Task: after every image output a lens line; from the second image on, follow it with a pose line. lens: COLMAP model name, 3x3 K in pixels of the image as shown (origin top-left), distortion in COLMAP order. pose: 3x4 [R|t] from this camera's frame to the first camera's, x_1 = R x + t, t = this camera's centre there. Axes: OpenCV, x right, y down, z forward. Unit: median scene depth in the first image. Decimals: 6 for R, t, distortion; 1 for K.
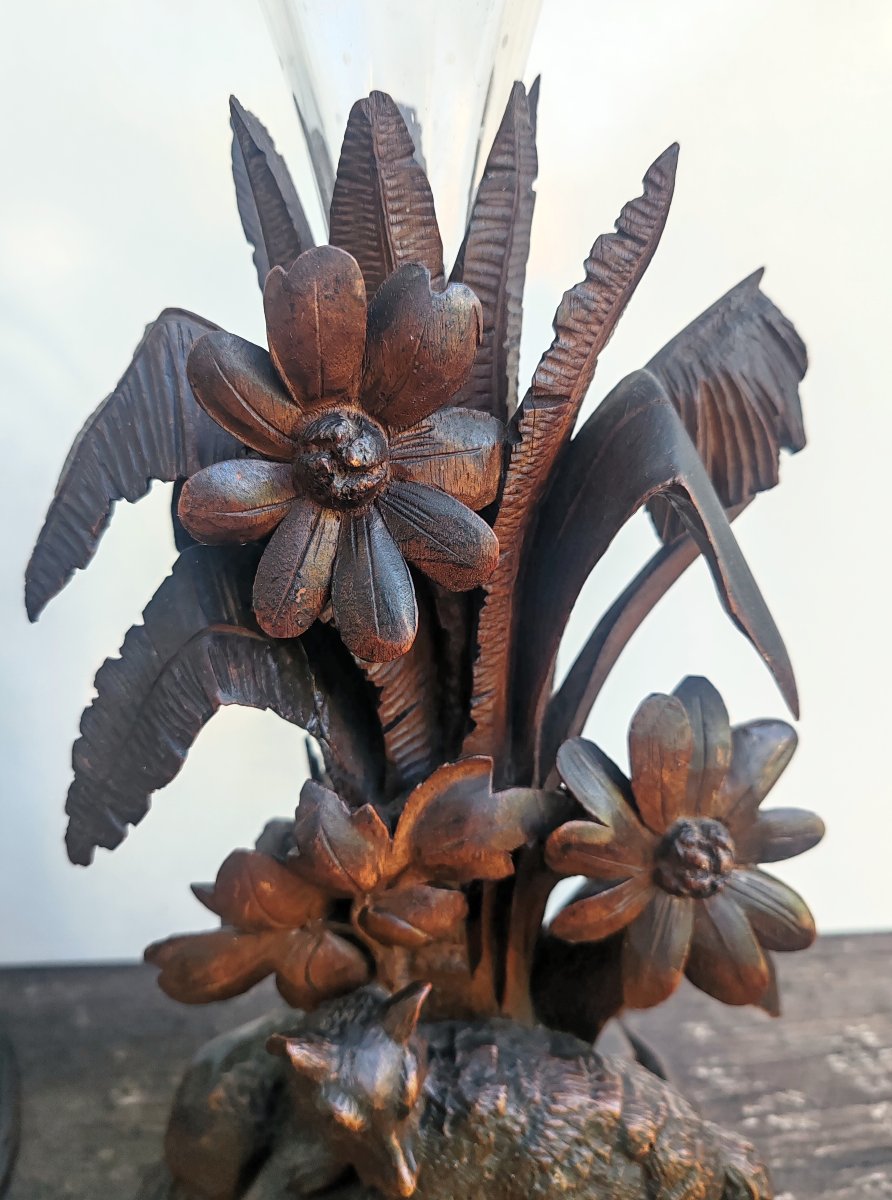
lens RADIAL K [[950.0, 0, 446.0], [0, 950.0, 600.0], [0, 0, 1]] dist [-0.005641, 0.001796]
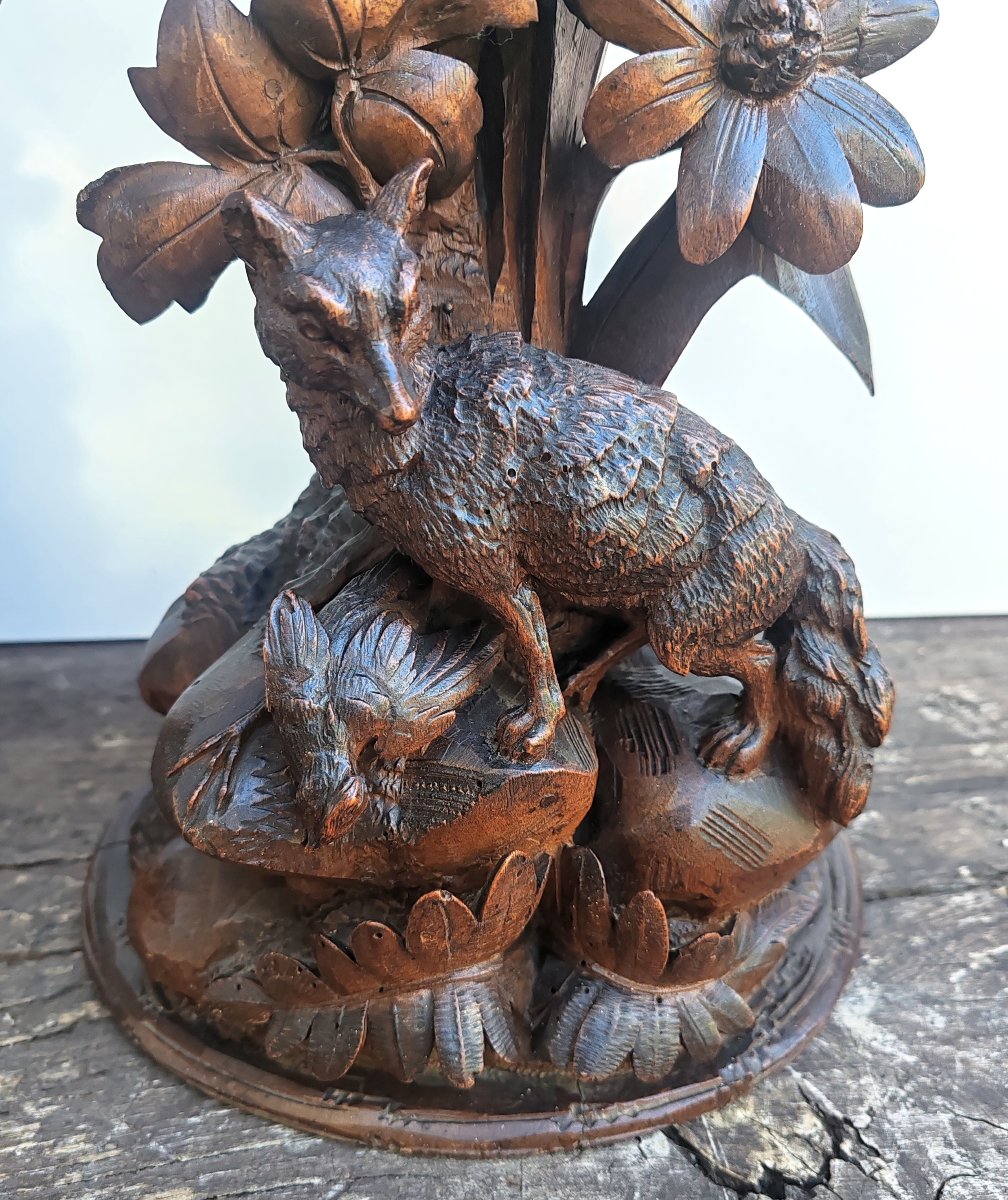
lens RADIAL K [[1029.3, 0, 480.0], [0, 1029.3, 652.8], [0, 0, 1]] dist [-0.010299, -0.014069]
pose [[0.999871, -0.006230, -0.014830, 0.030972], [0.007066, 0.998350, 0.056993, 0.708428], [0.014450, -0.057090, 0.998264, 0.122528]]
